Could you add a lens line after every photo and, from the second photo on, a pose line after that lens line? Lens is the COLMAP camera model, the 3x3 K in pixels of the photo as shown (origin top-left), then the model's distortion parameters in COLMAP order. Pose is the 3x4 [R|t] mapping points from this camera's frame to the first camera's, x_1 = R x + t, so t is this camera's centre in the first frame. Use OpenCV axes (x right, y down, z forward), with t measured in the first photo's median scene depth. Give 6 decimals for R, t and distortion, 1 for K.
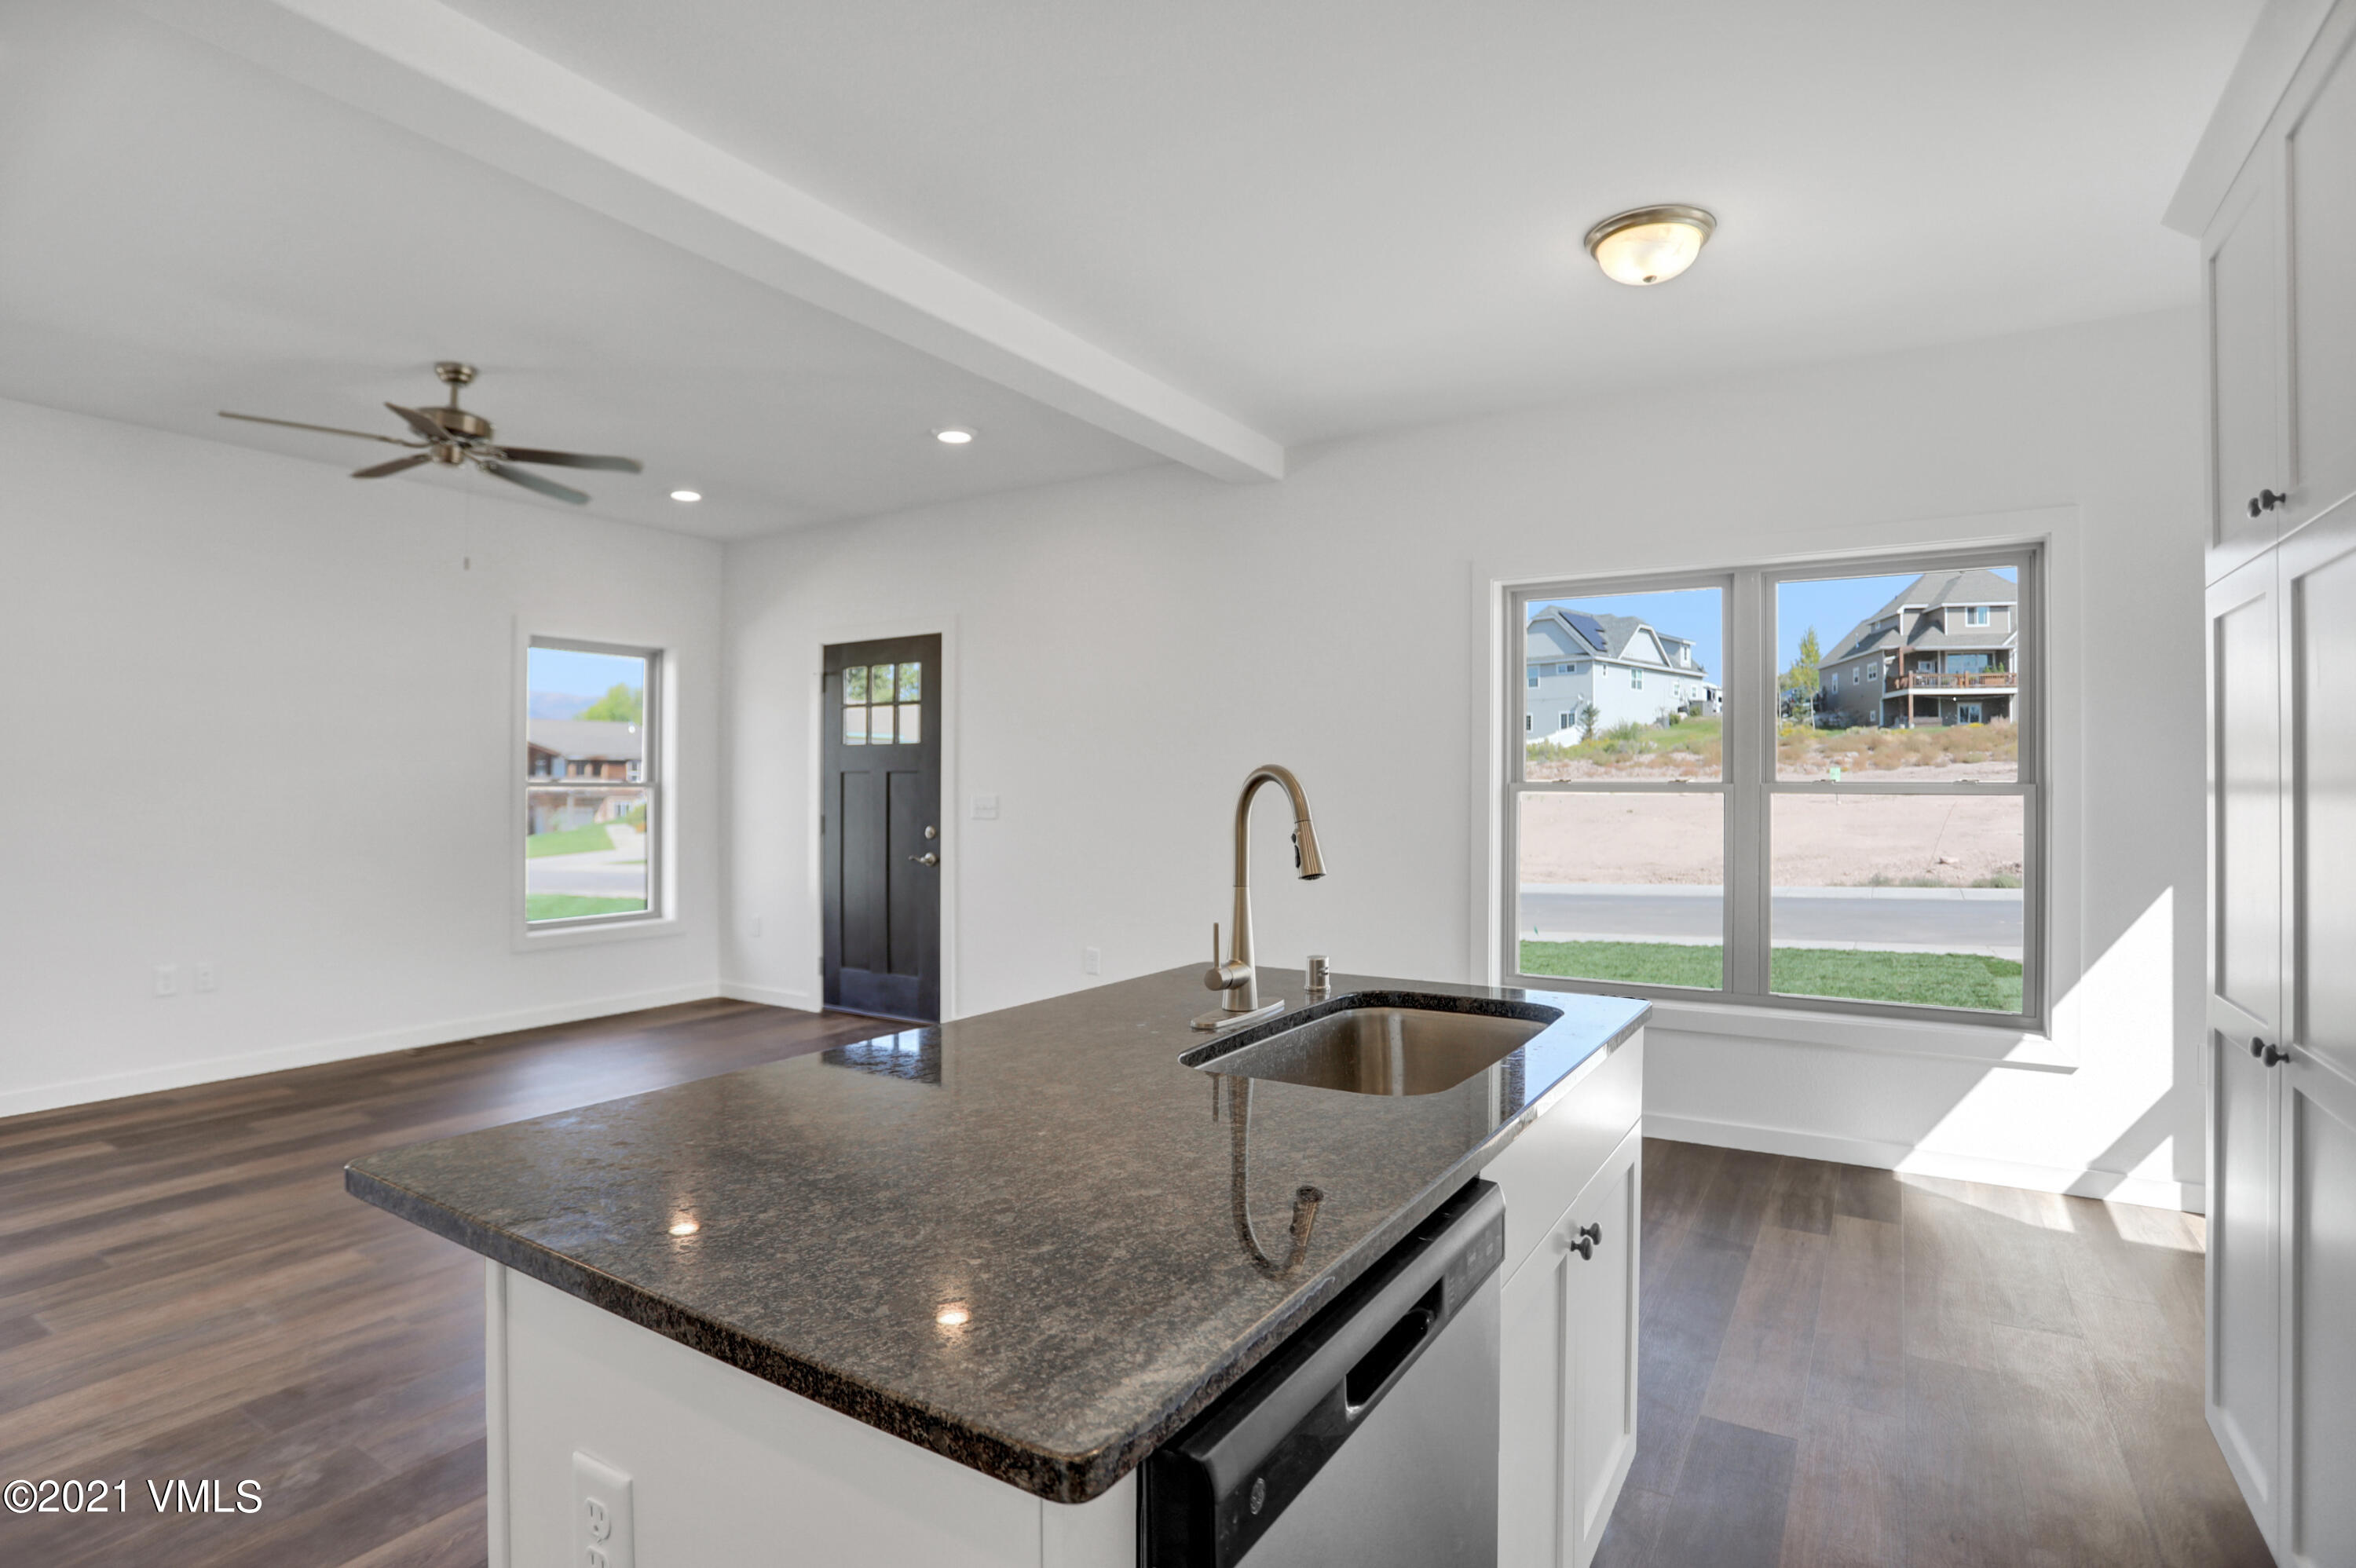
lens RADIAL K [[1179.0, 0, 1178.0], [0, 1179.0, 784.0], [0, 0, 1]] dist [-0.070033, 0.025071]
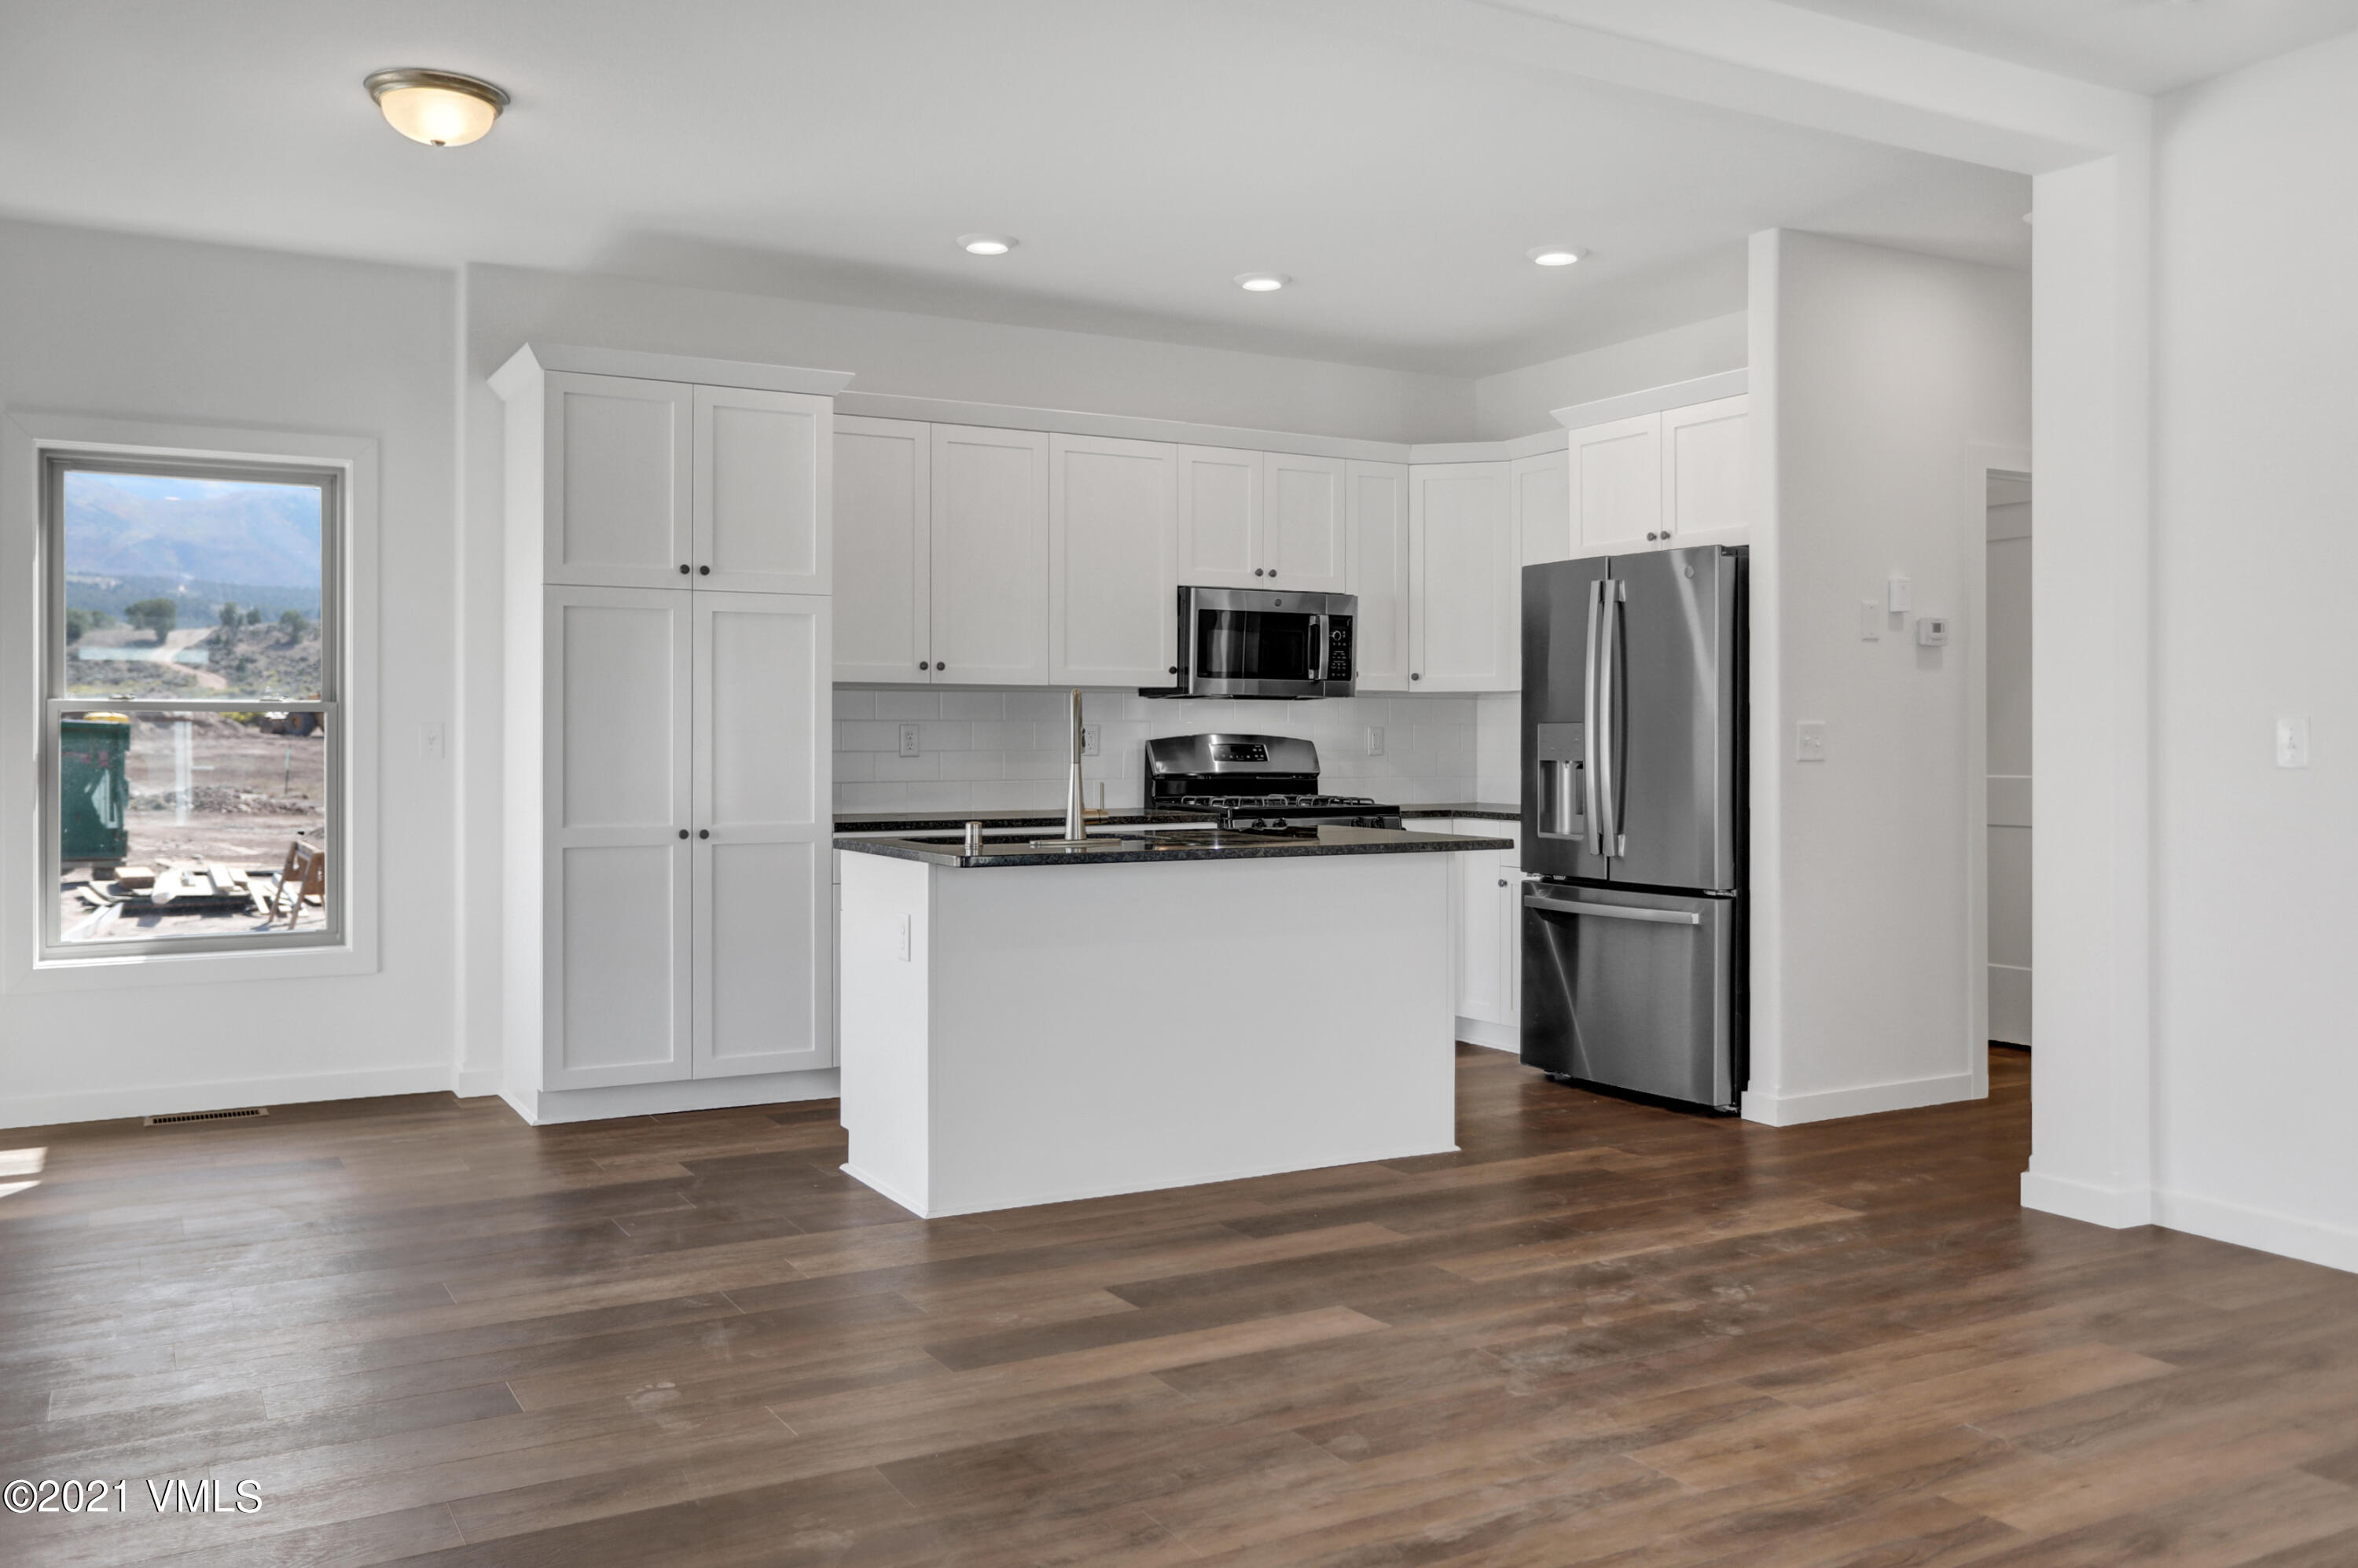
lens RADIAL K [[1872.1, 0, 1136.5], [0, 1872.1, 727.9], [0, 0, 1]] dist [-0.045217, 0.077508]
pose [[-0.870931, -0.000710, 0.491405, -0.951439], [-0.003886, 0.999978, -0.005443, 0.041265], [-0.491391, -0.006650, -0.870914, 2.375791]]
